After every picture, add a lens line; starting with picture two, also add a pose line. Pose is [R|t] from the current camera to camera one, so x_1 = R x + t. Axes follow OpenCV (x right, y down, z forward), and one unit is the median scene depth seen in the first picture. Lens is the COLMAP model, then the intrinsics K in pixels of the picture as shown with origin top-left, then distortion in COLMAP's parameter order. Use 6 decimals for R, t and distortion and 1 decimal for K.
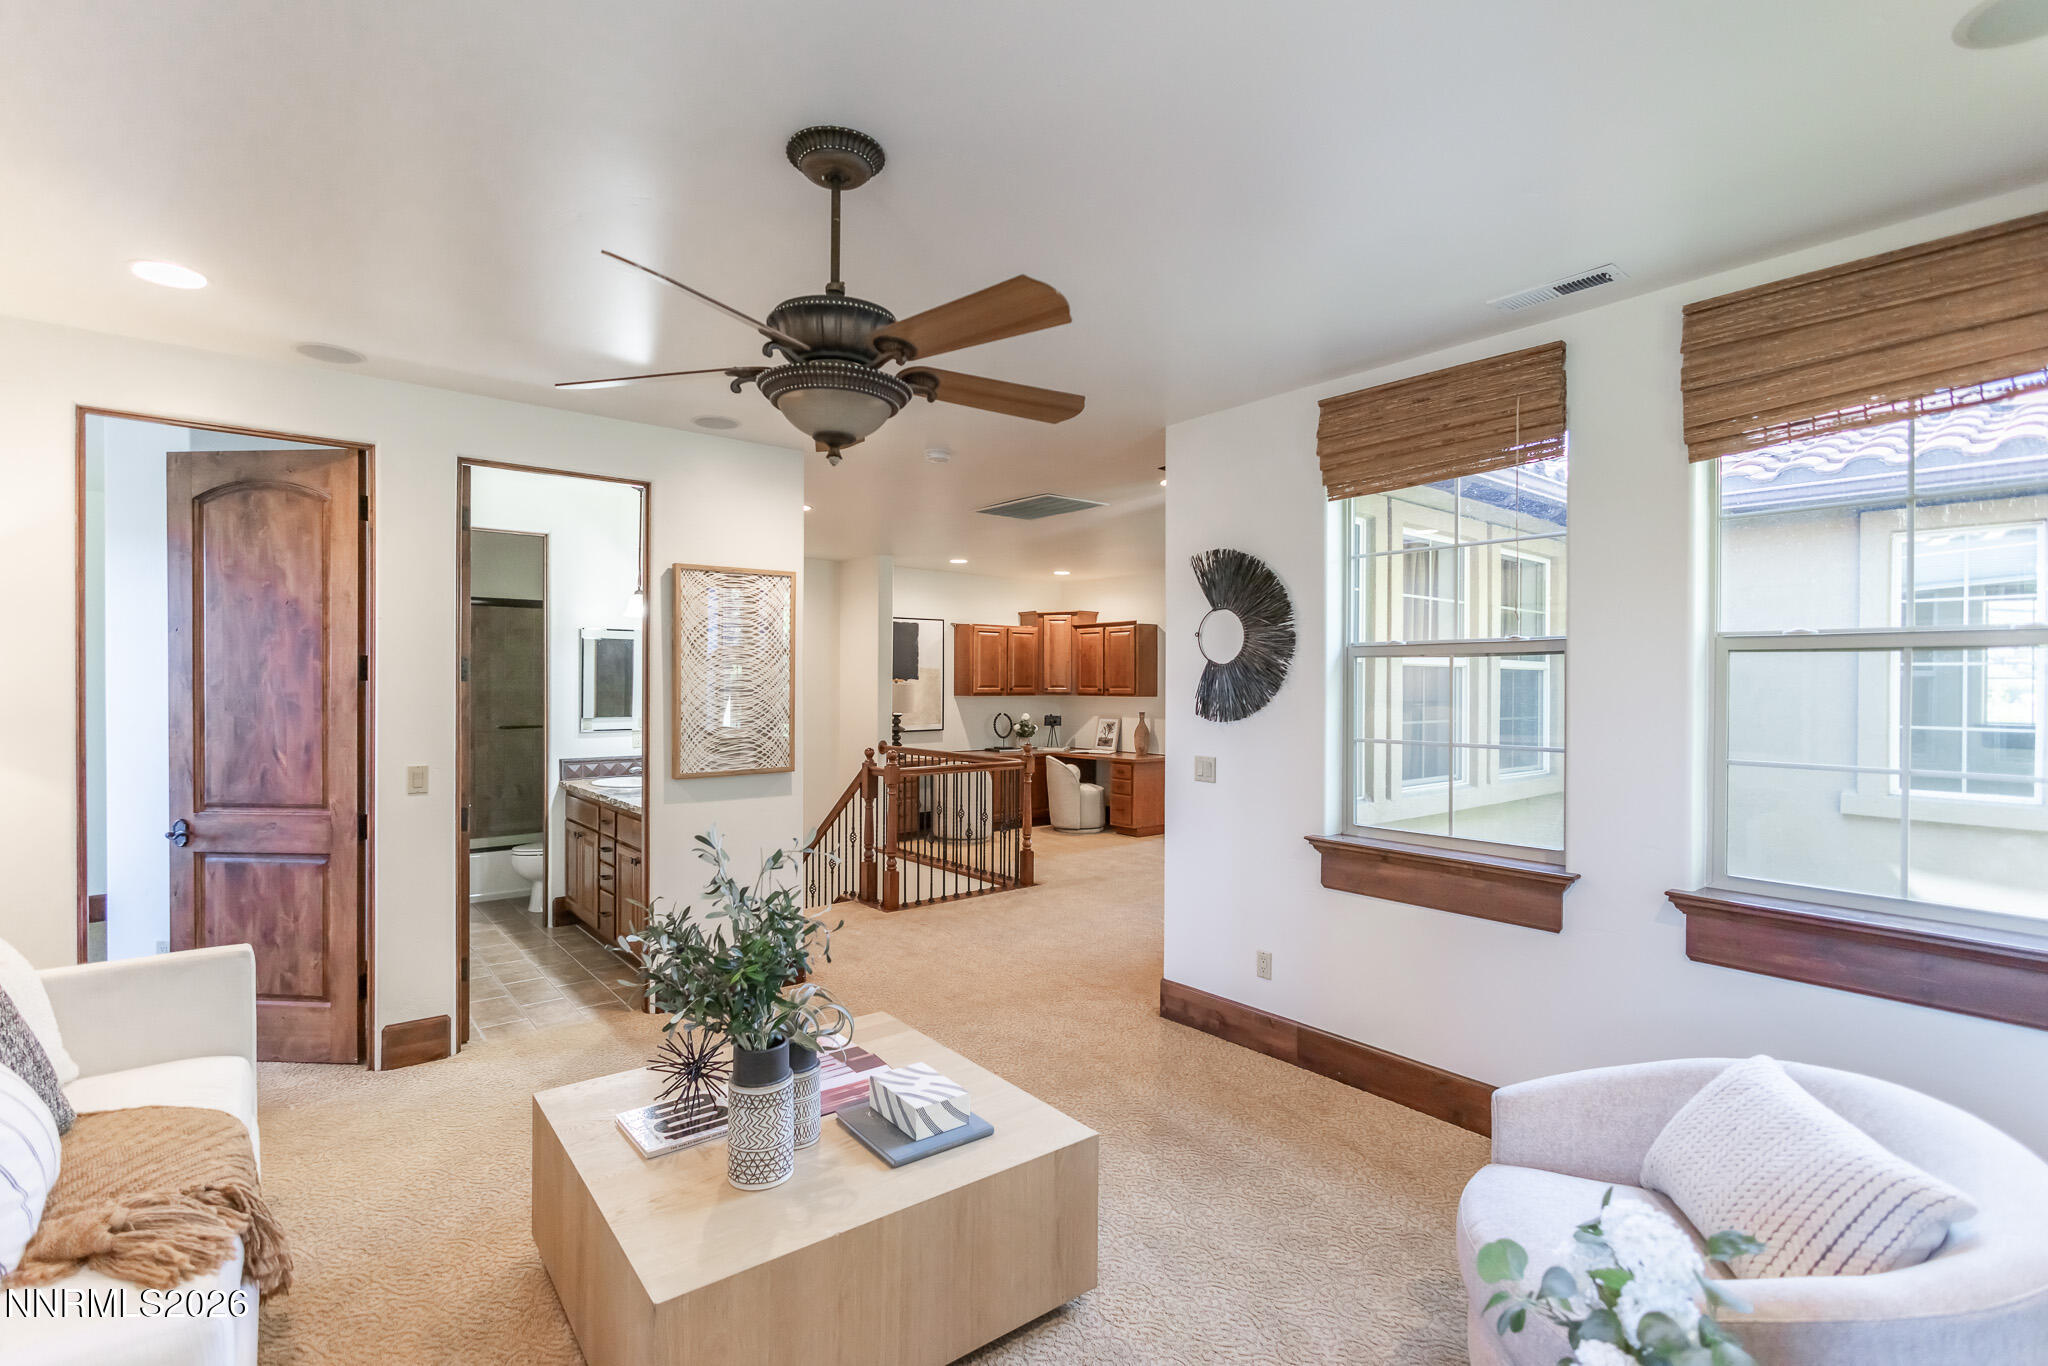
lens RADIAL K [[937.6, 0, 1012.3], [0, 937.6, 689.1], [0, 0, 1]] dist [-0.000502, 0.000252]
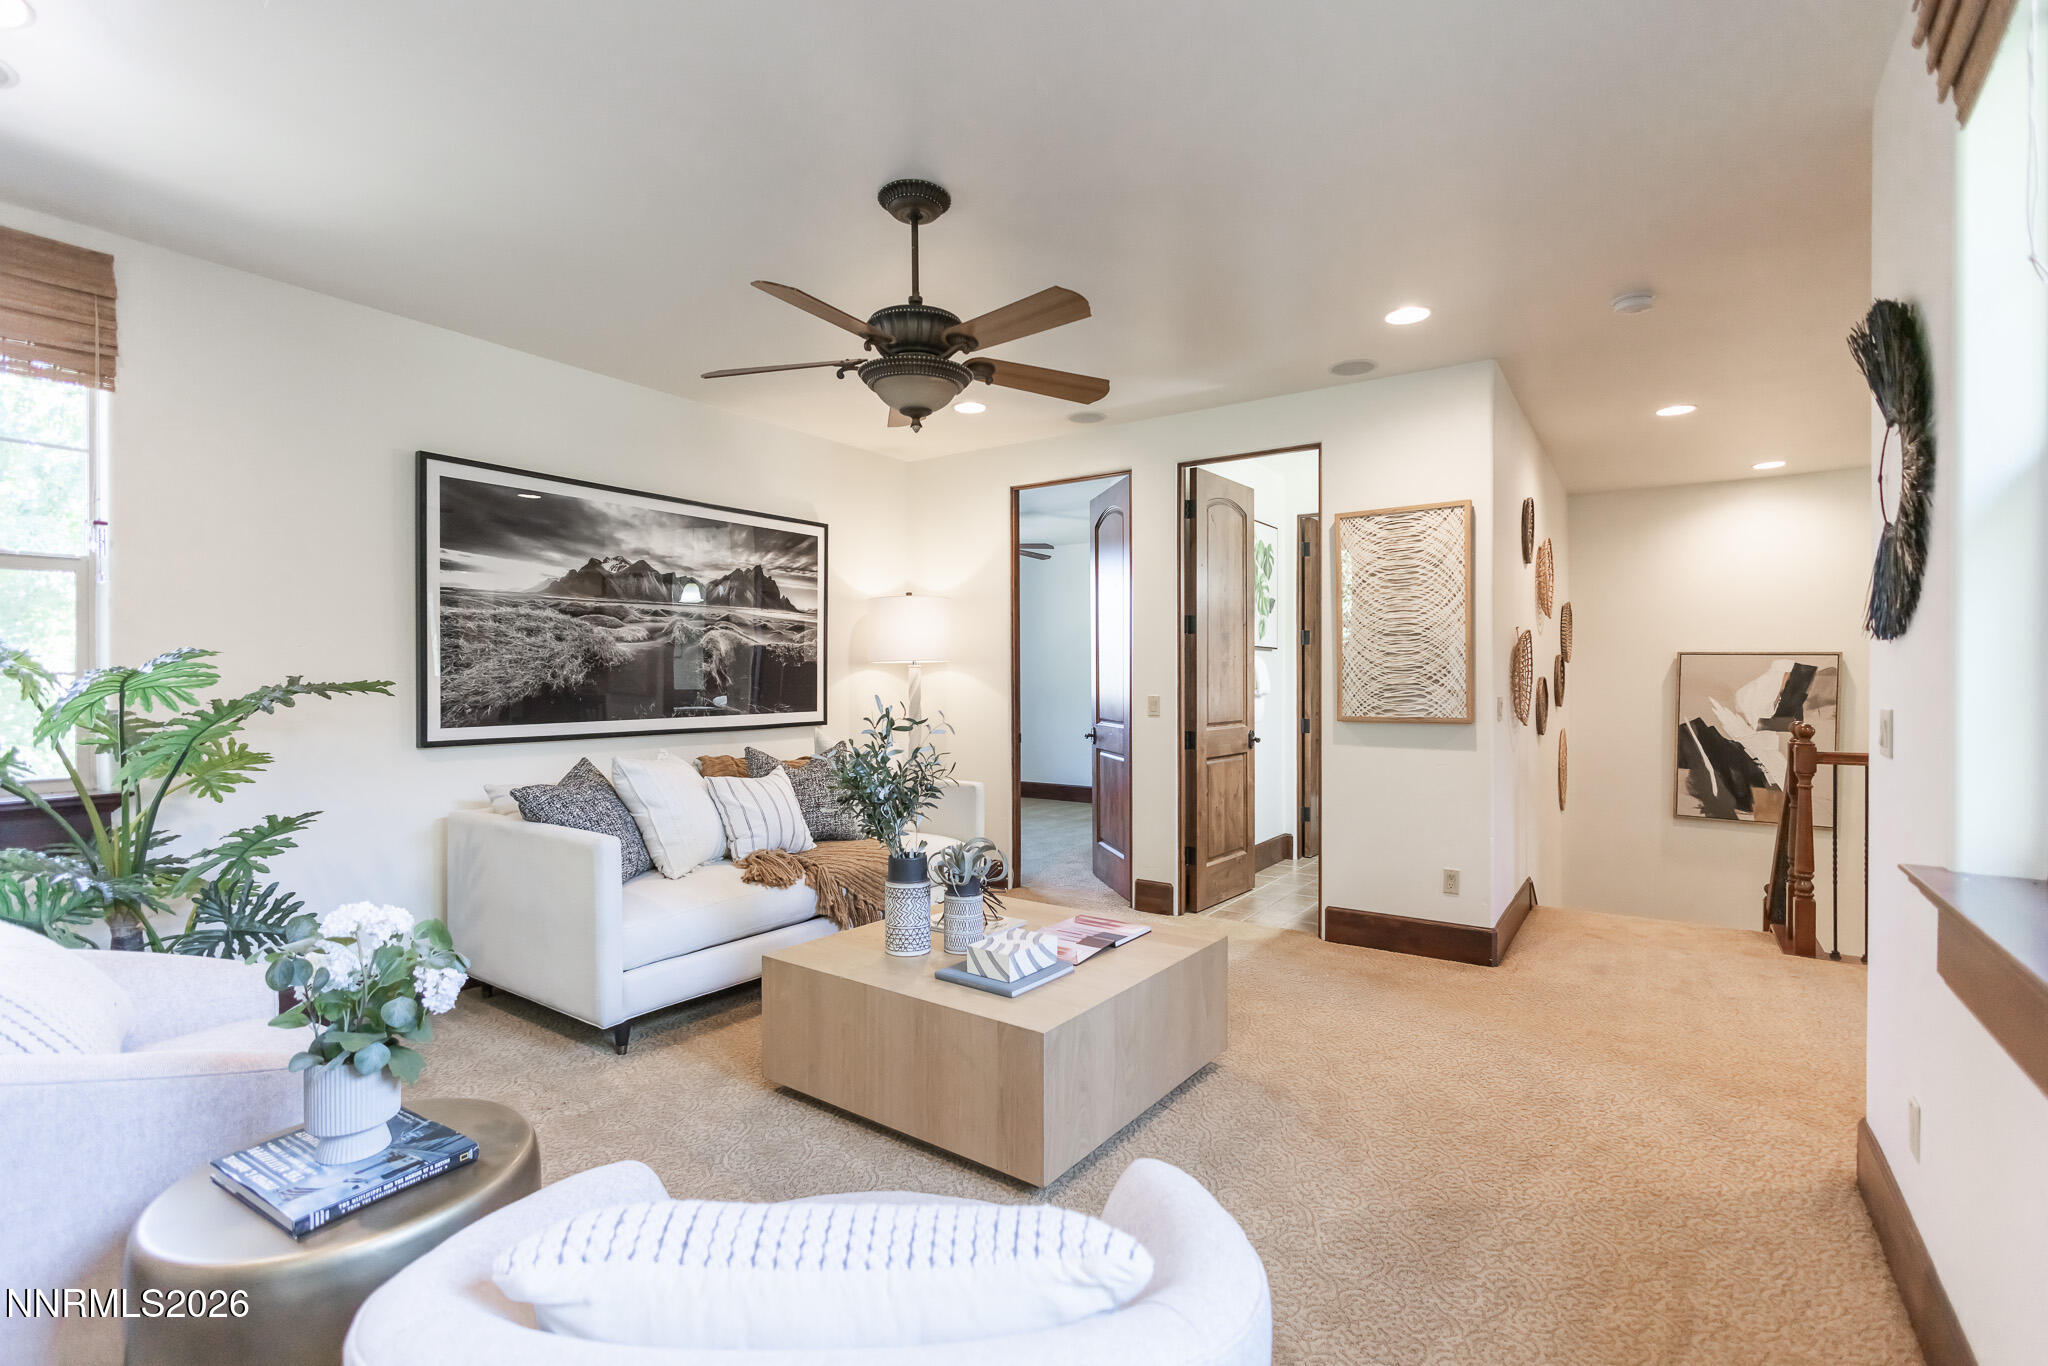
lens RADIAL K [[937.6, 0, 1019.0], [0, 937.6, 677.5], [0, 0, 1]] dist [-0.000502, 0.000252]
pose [[0.289144, -0.002308, -0.957283, 0.557363], [-0.004718, 0.999982, -0.003836, 0.055677], [0.957274, 0.005626, 0.289128, 0.372599]]
